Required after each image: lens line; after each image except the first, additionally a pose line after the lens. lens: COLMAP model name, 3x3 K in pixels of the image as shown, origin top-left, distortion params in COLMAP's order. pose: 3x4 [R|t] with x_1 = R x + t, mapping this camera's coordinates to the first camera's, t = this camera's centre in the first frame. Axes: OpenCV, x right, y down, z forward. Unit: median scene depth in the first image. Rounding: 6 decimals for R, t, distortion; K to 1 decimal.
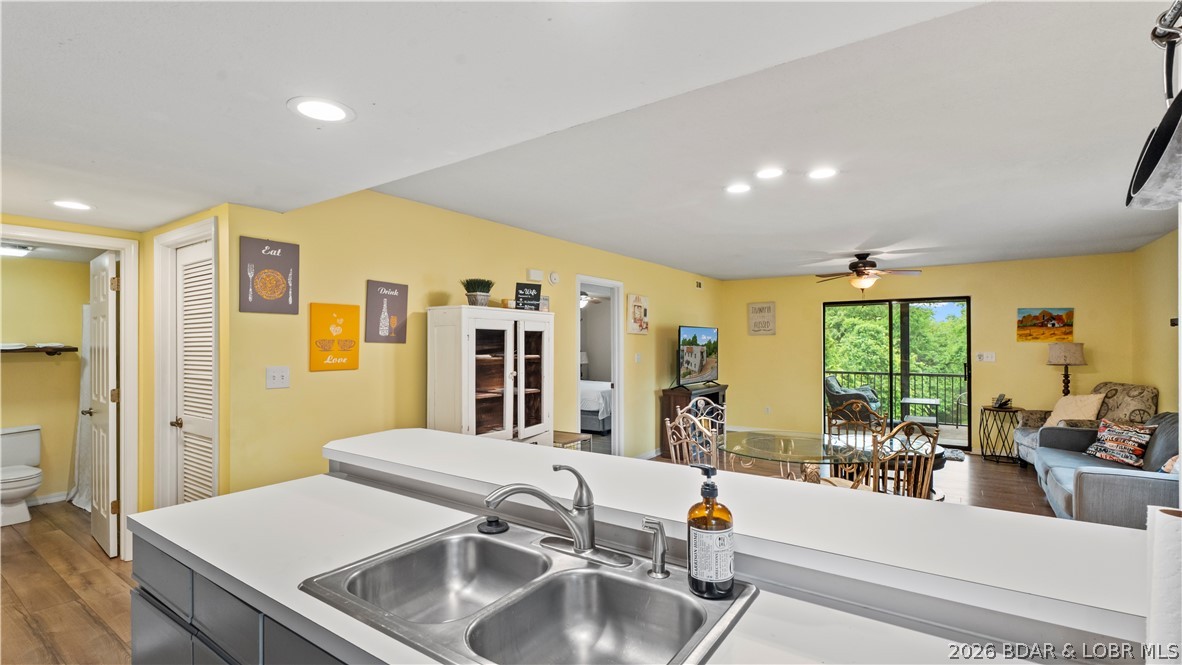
lens RADIAL K [[526.6, 0, 588.6], [0, 526.6, 340.8], [0, 0, 1]] dist [0.001873, 0.000796]
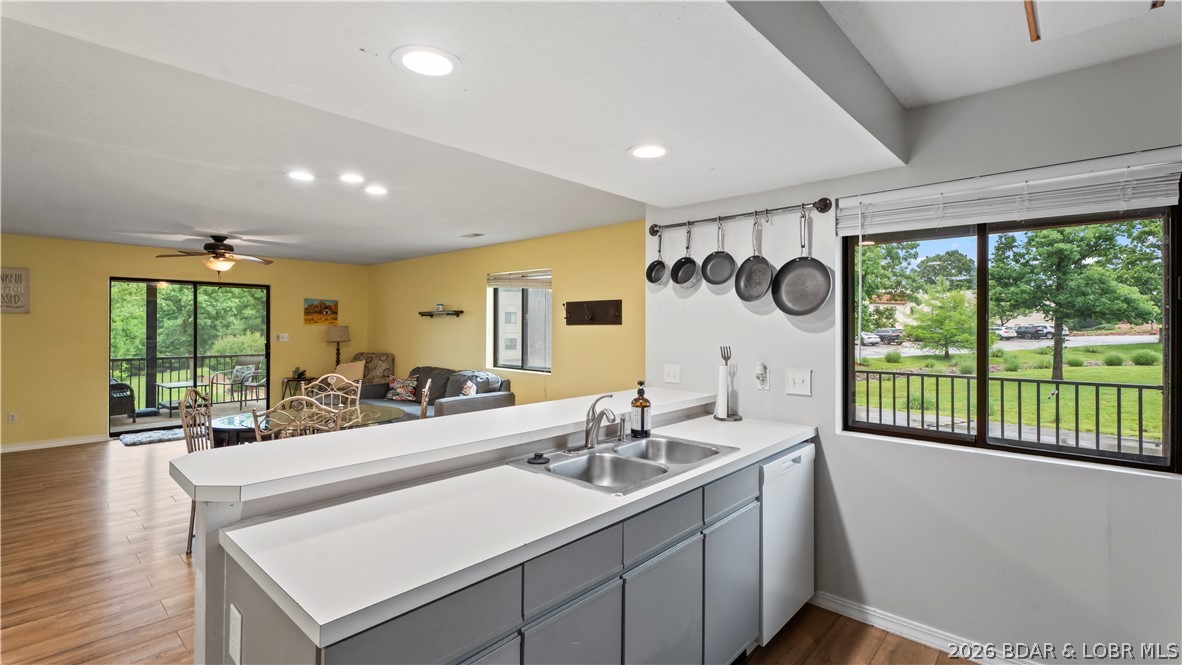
lens RADIAL K [[526.0, 0, 591.5], [0, 526.0, 328.0], [0, 0, 1]] dist [-0.000175, 0.000355]
pose [[0.128912, -0.000204, 0.991656, -0.391418], [-0.008760, 0.999961, 0.001345, 0.002079], [-0.991617, -0.008860, 0.128905, 0.178392]]
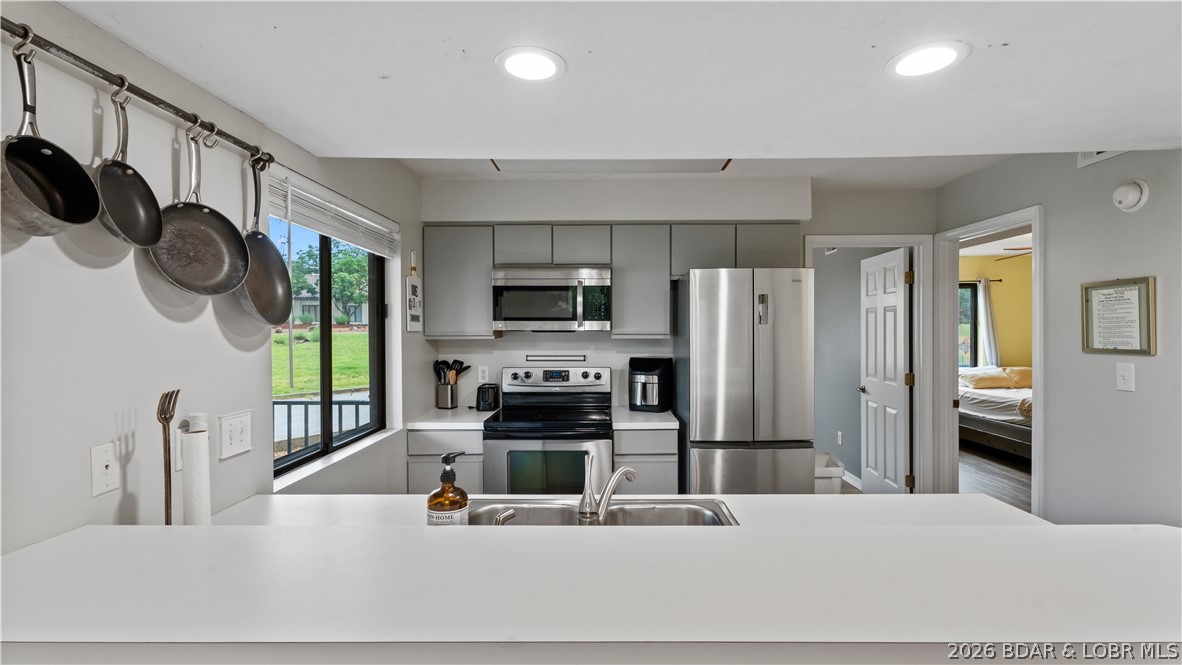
lens RADIAL K [[524.5, 0, 597.2], [0, 524.5, 328.9], [0, 0, 1]] dist [0.000324, 0.000320]
pose [[-0.827818, 0.006555, -0.560959, 0.113973], [0.009443, 0.999953, -0.002250, -0.004848], [0.560918, -0.007160, -0.827841, 0.406868]]
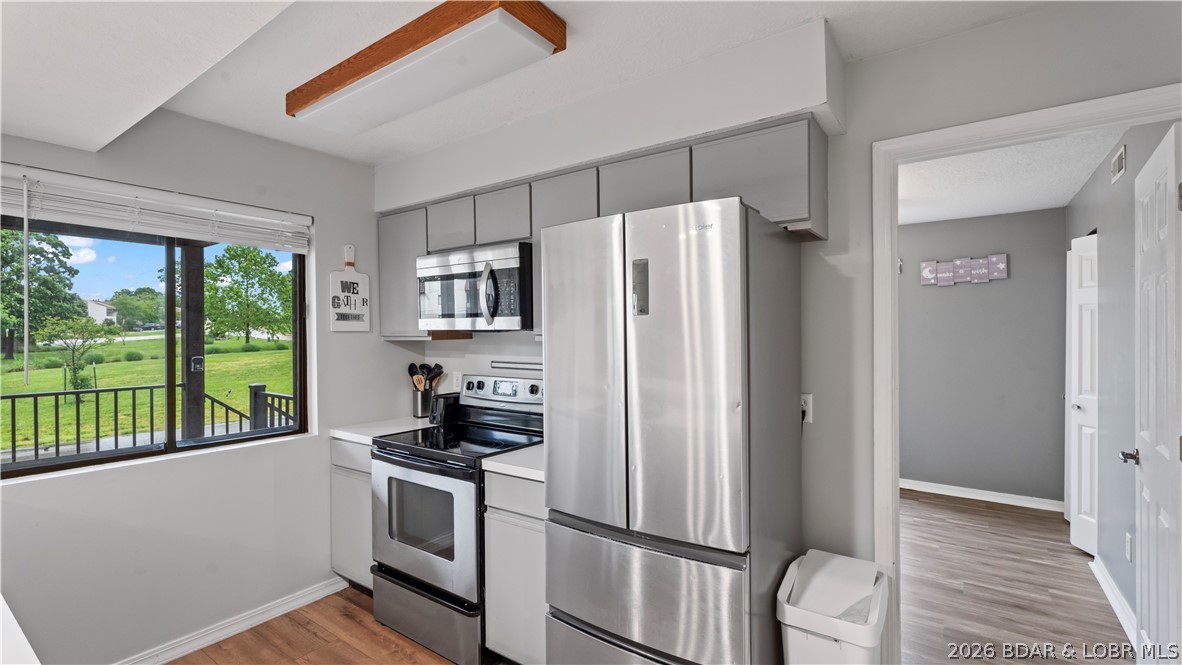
lens RADIAL K [[522.1, 0, 591.0], [0, 522.1, 332.5], [0, 0, 1]] dist [-0.001237, -0.000171]
pose [[-0.999890, 0.007803, 0.012605, -0.289464], [0.007717, 0.999947, -0.006851, 0.001203], [-0.012658, -0.006753, -0.999897, 0.346692]]
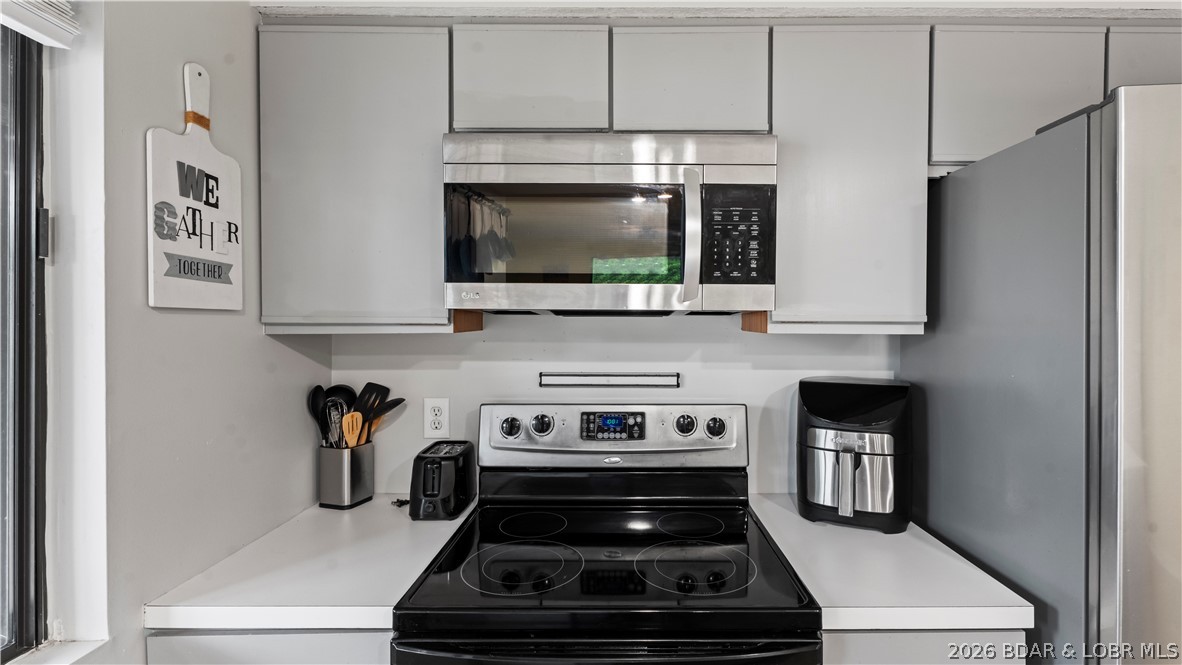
lens RADIAL K [[537.4, 0, 624.2], [0, 537.4, 321.7], [0, 0, 1]] dist [-0.000172, 0.000309]
pose [[-0.820808, -0.000249, -0.571205, -0.056024], [0.004337, 0.999968, -0.006669, 0.001040], [0.571188, -0.007951, -0.820781, 0.070356]]
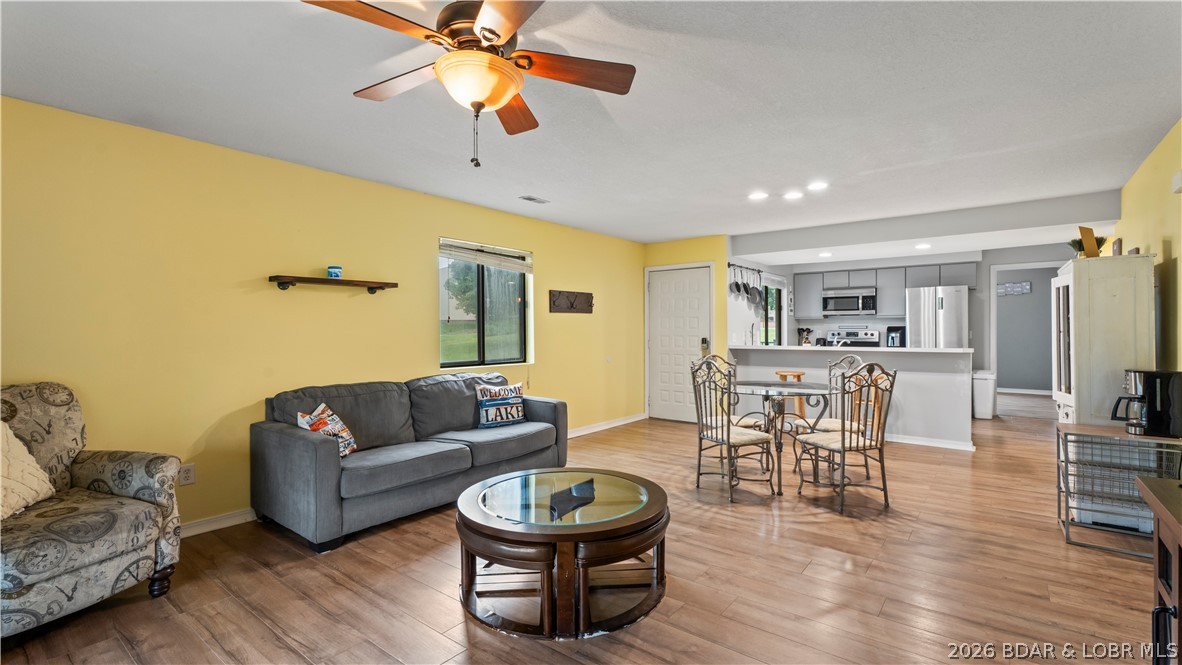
lens RADIAL K [[525.9, 0, 594.9], [0, 525.9, 334.1], [0, 0, 1]] dist [0.011536, 0.000255]
pose [[-0.999051, 0.008748, 0.042667, 0.460127], [0.008940, 0.999951, 0.004329, 0.036617], [-0.042627, 0.004706, -0.999080, 1.368988]]
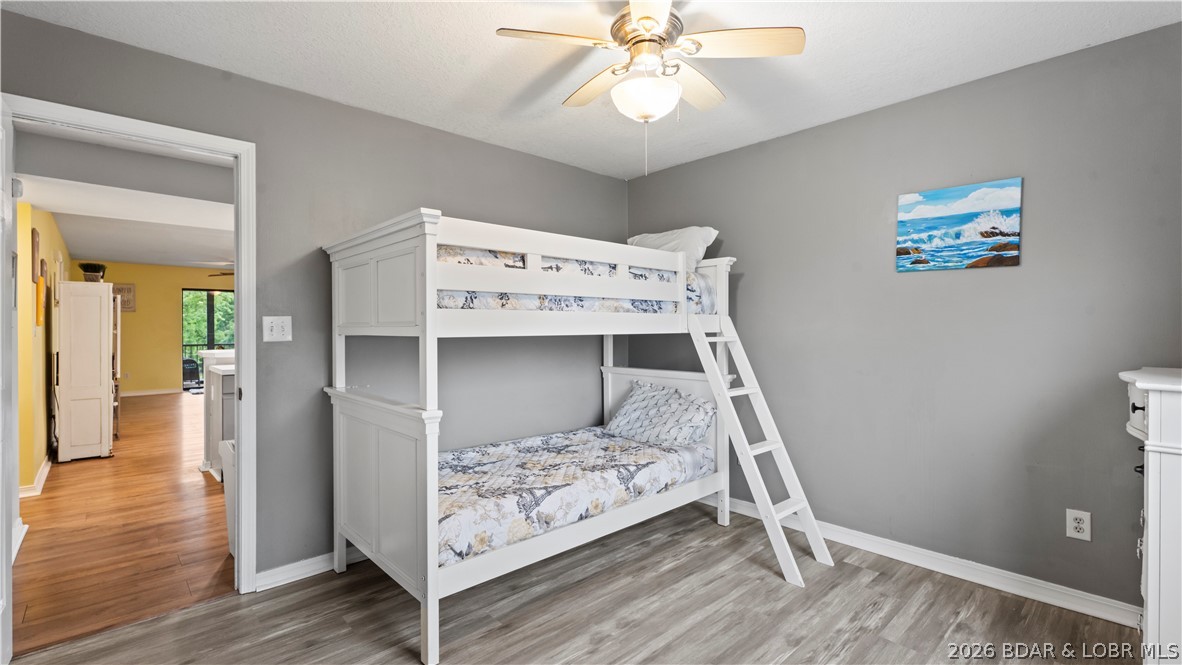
lens RADIAL K [[526.0, 0, 591.5], [0, 526.0, 328.0], [0, 0, 1]] dist [-0.000175, 0.000355]
pose [[0.211895, 0.002329, 0.977290, -0.843434], [-0.003406, 0.999993, -0.001644, 0.034093], [-0.977287, -0.002980, 0.211901, -0.368708]]
